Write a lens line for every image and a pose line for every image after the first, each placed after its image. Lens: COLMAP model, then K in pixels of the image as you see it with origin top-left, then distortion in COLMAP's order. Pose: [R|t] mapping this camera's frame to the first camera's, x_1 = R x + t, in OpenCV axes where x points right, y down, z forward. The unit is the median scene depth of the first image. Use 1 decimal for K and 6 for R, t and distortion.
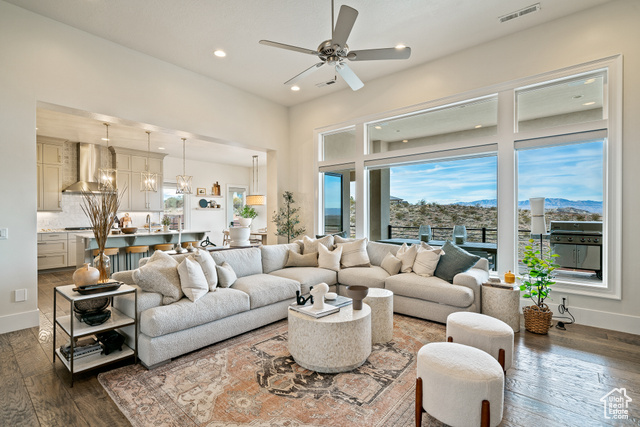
lens RADIAL K [[300.0, 0, 320.0], [0, 300.0, 213.5], [0, 0, 1]] dist [0.001424, 0.000046]
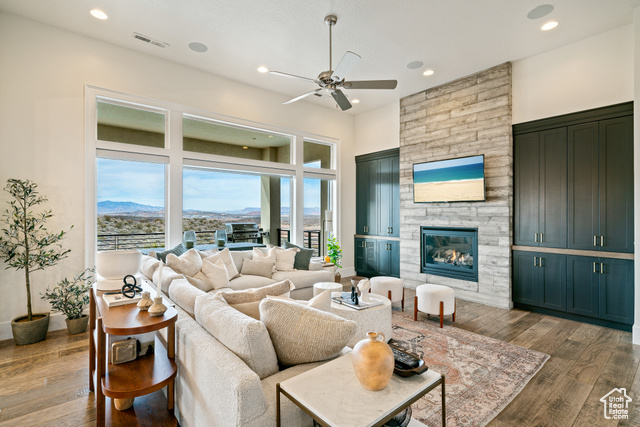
lens RADIAL K [[300.0, 0, 320.0], [0, 300.0, 213.5], [0, 0, 1]] dist [0.001424, 0.000046]
pose [[0.182794, 0.002614, 0.983148, -1.246201], [-0.005787, 0.999982, -0.001583, -0.046617], [-0.983134, -0.005400, 0.182806, 0.950818]]
